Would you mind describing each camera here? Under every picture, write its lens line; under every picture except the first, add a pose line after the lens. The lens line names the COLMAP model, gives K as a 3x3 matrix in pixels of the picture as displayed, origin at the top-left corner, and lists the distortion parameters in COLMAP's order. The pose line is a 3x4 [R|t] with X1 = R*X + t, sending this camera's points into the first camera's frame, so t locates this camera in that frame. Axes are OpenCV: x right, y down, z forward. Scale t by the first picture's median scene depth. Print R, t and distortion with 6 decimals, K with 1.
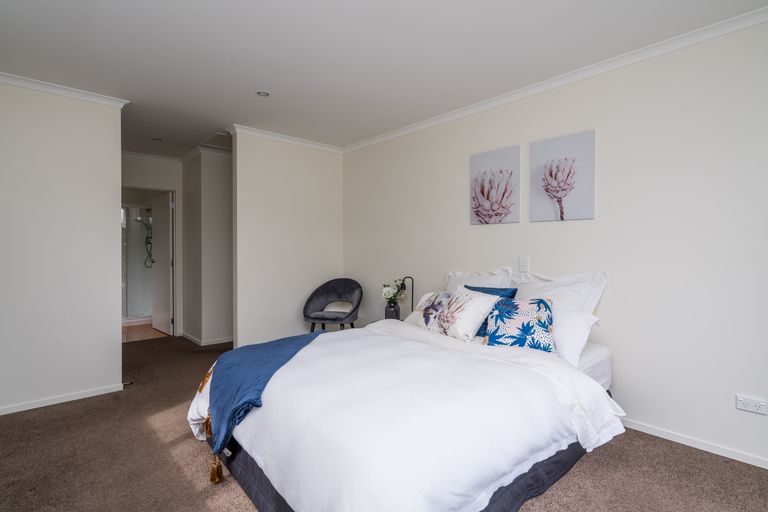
lens RADIAL K [[377.7, 0, 383.7], [0, 377.7, 252.1], [0, 0, 1]] dist [-0.002078, -0.000474]
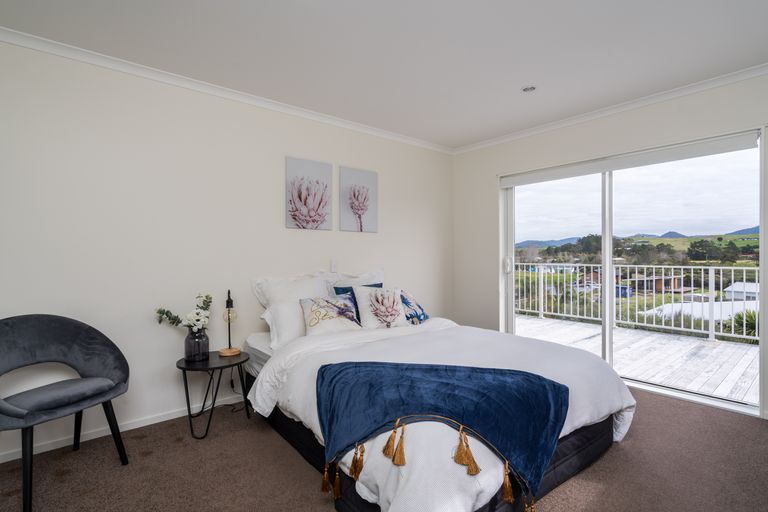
lens RADIAL K [[377.7, 0, 383.6], [0, 377.7, 253.2], [0, 0, 1]] dist [-0.002078, -0.000474]
pose [[0.026819, 0.000592, 0.999640, -0.766276], [0.014023, 0.999901, -0.000968, -0.003817], [-0.999542, 0.014044, 0.026808, 0.770190]]
